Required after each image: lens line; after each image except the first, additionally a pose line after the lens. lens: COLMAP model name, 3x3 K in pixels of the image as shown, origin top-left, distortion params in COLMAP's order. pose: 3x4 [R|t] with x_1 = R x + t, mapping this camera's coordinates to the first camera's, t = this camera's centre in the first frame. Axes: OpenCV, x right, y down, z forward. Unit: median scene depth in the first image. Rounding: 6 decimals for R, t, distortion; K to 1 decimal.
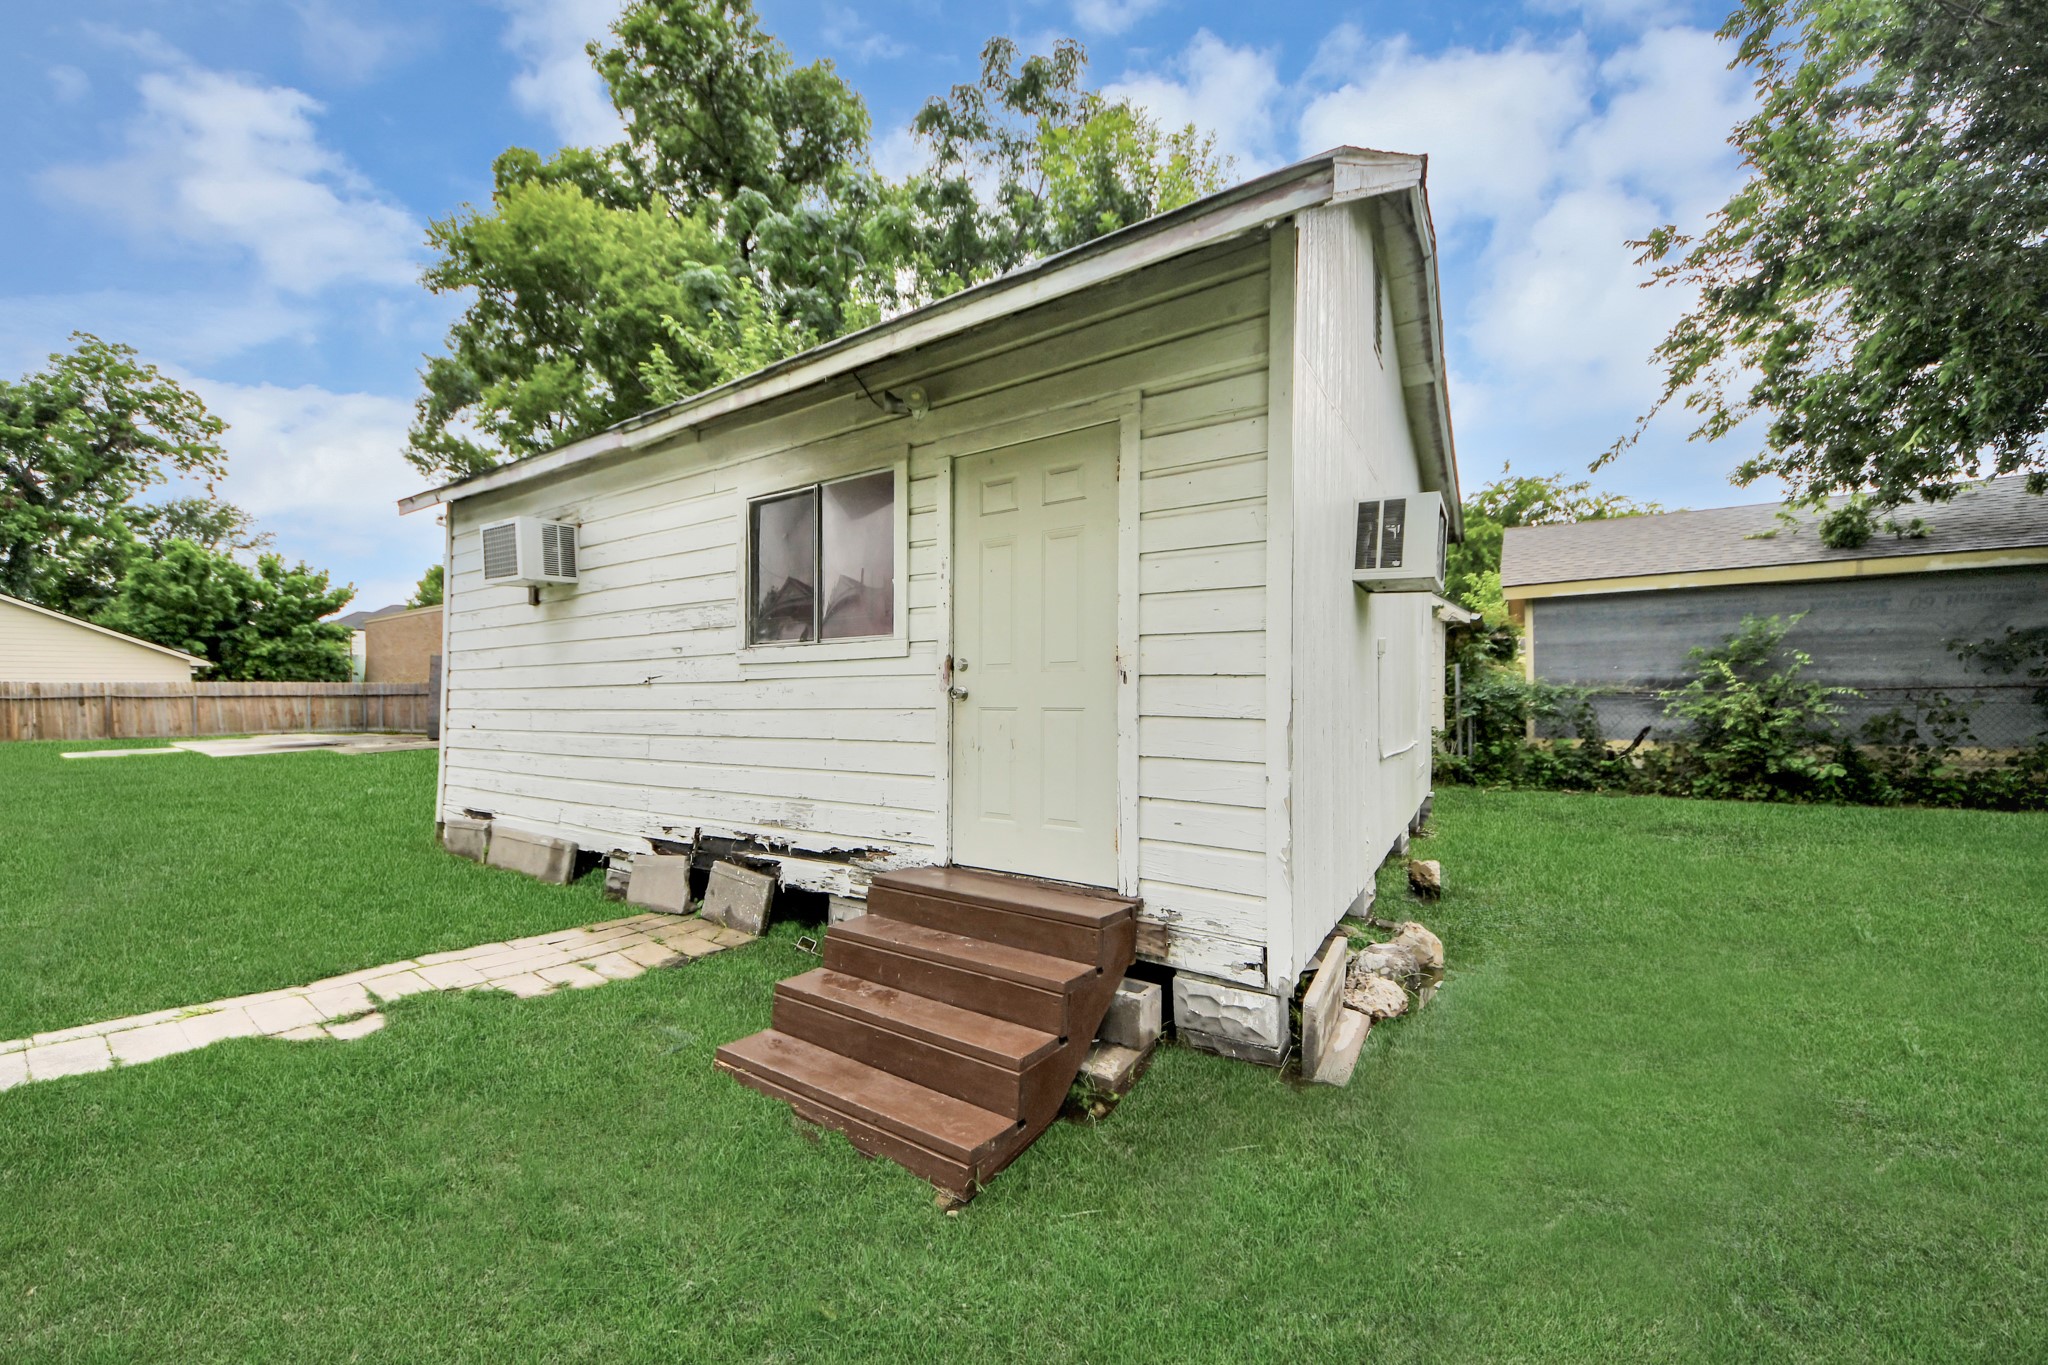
lens RADIAL K [[739.2, 0, 1022.8], [0, 739.2, 693.1], [0, 0, 1]] dist [0.033404, -0.021037]
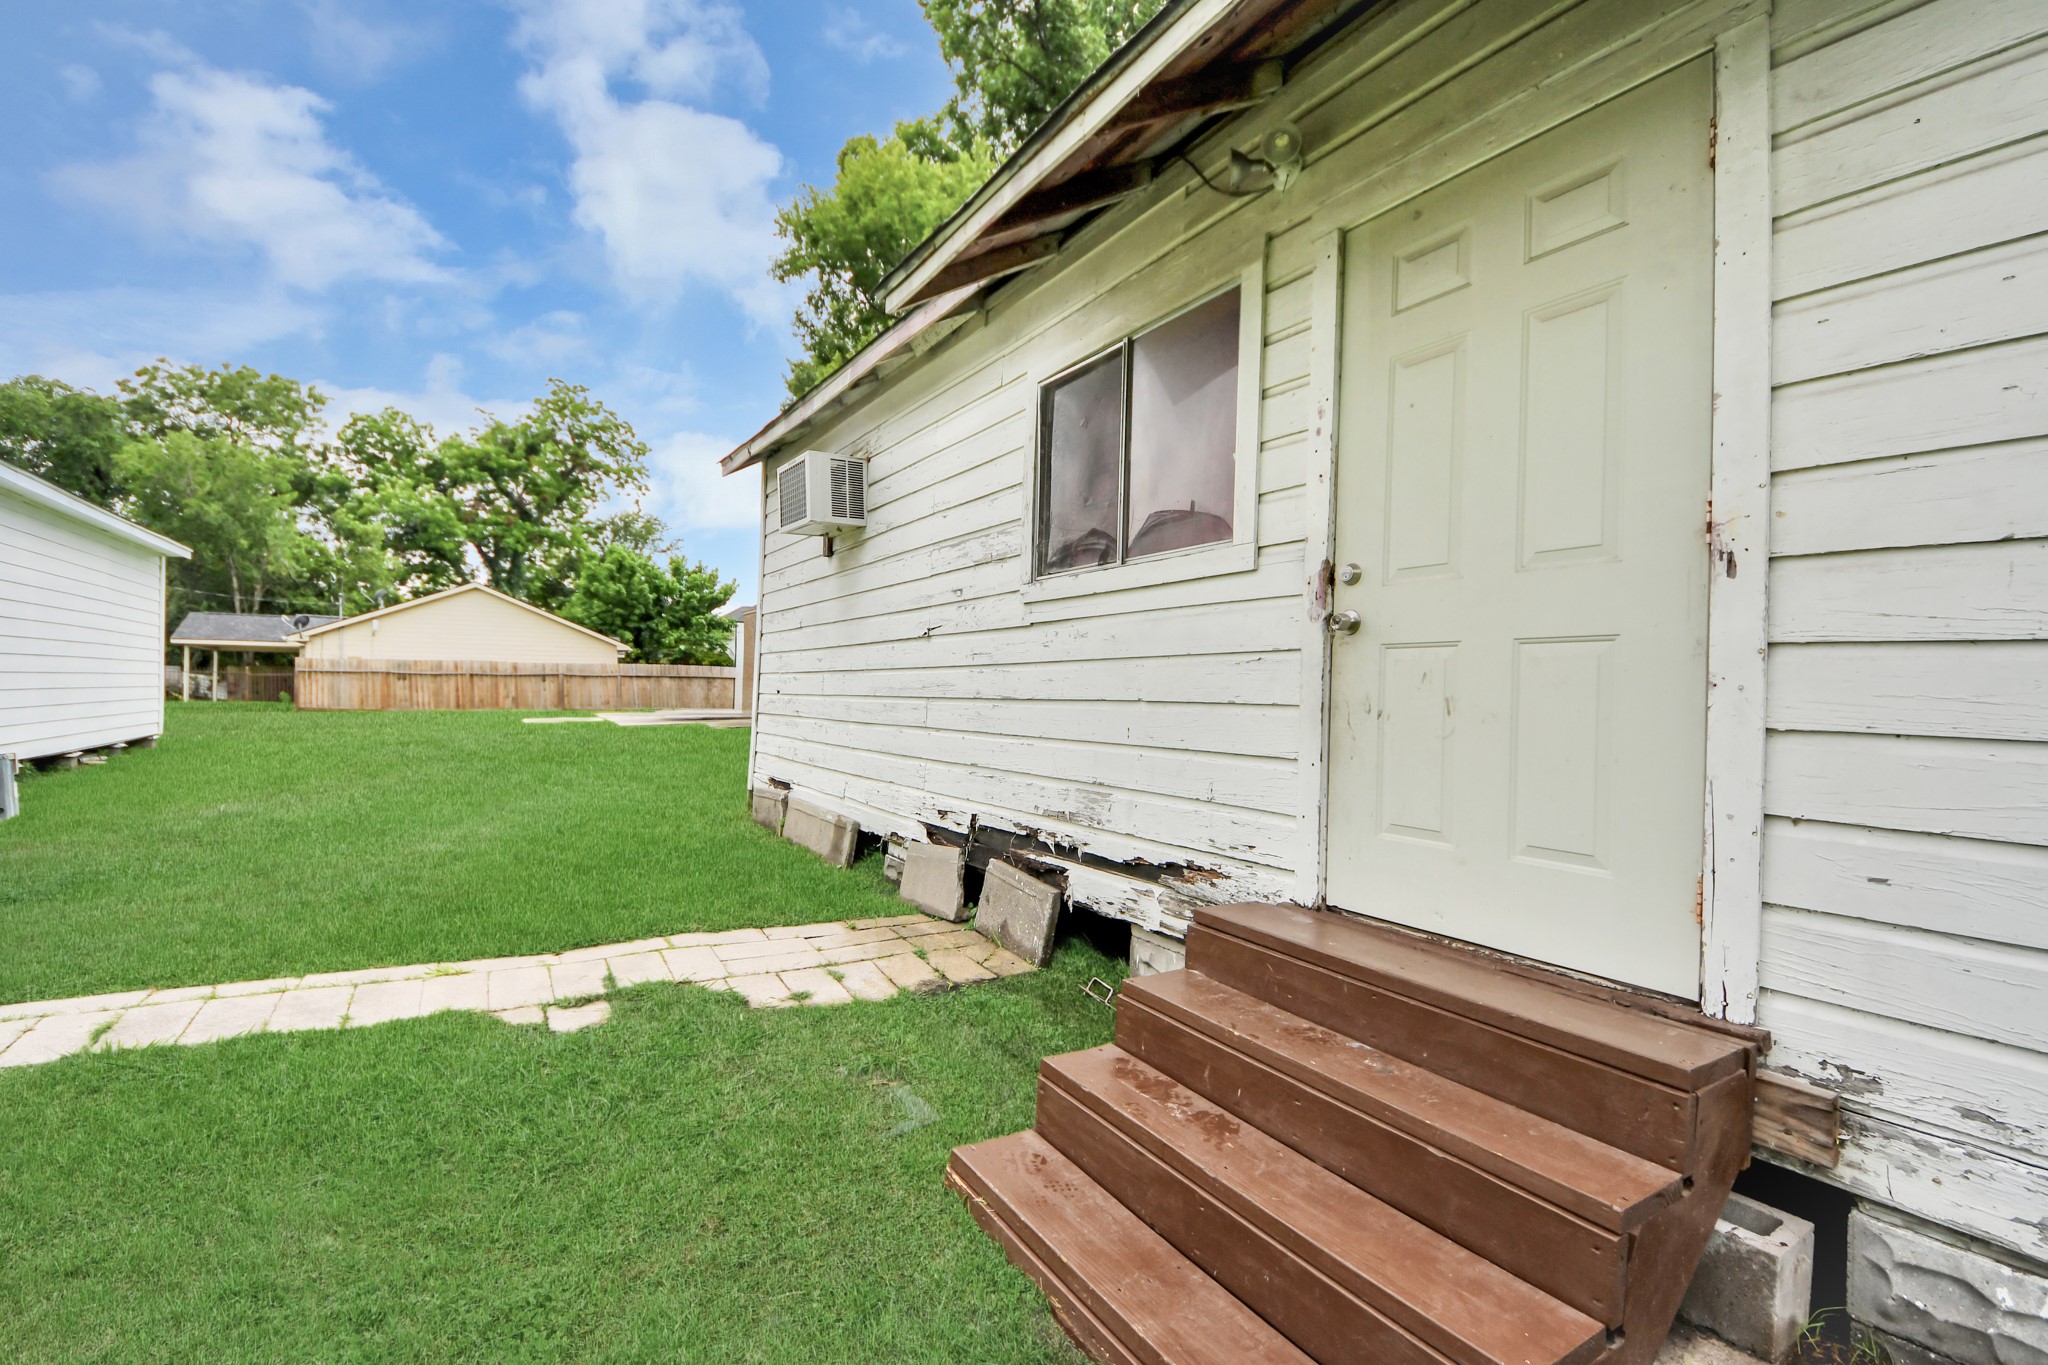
lens RADIAL K [[828.6, 0, 1024.0], [0, 828.6, 682.5], [0, 0, 1]] dist [0.060998, -0.046902]
pose [[0.919475, 0.017334, -0.392767, -0.053092], [-0.020618, 0.999779, -0.004144, 0.052838], [0.392608, 0.011908, 0.919629, 0.252244]]
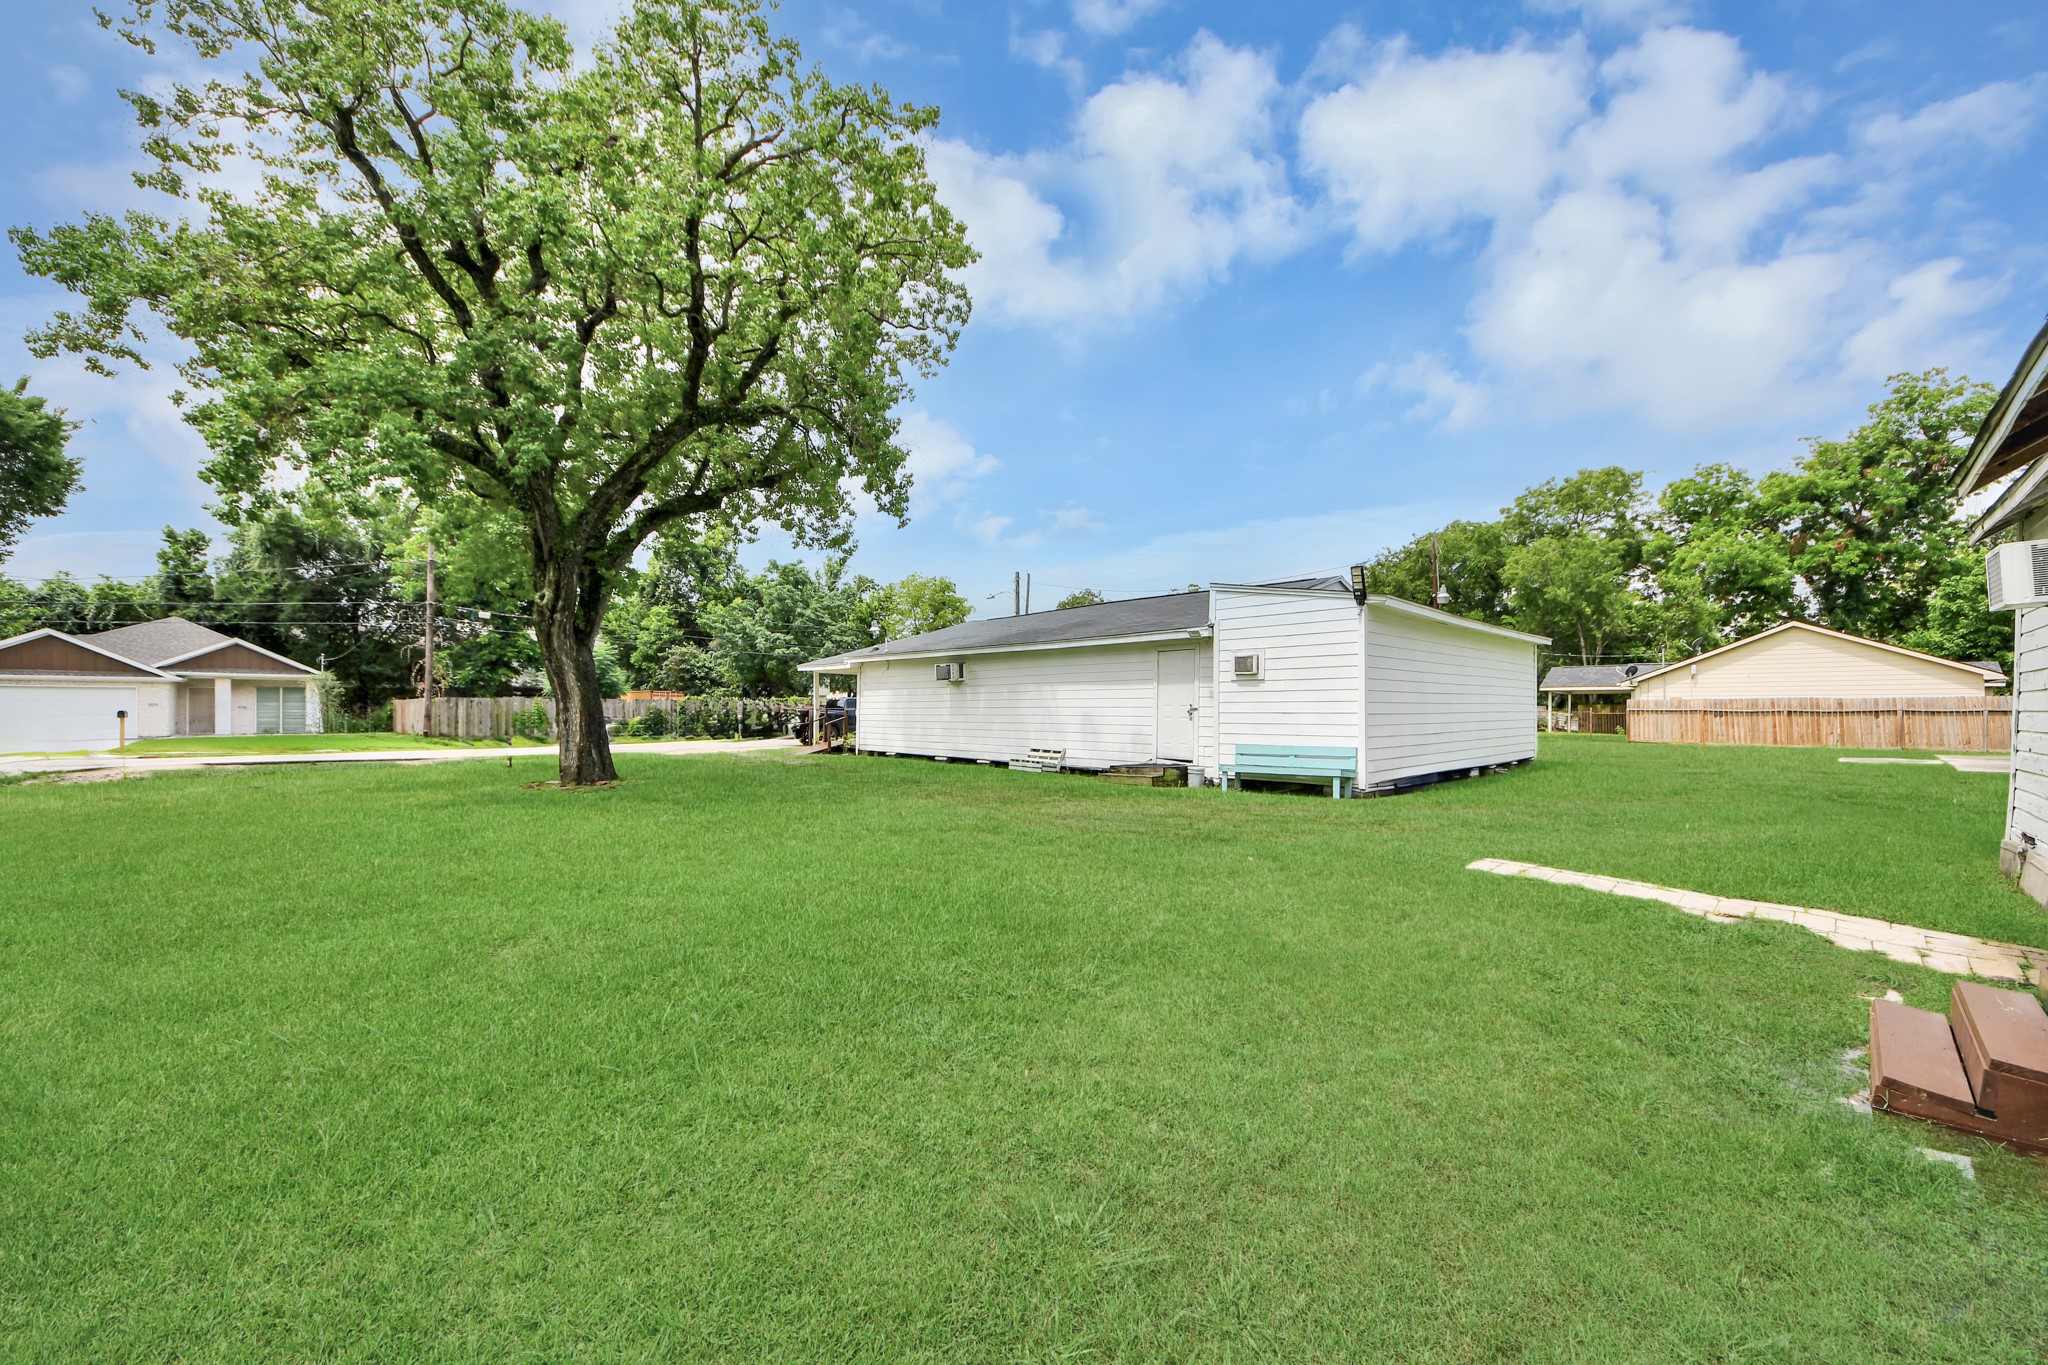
lens RADIAL K [[743.0, 0, 1021.6], [0, 743.0, 704.2], [0, 0, 1]] dist [0.000006, -0.007434]
pose [[-0.234213, 0.001843, -0.972184, 0.831996], [-0.003103, 0.999992, 0.002644, -0.021516], [0.972180, 0.003636, -0.234206, -0.100432]]
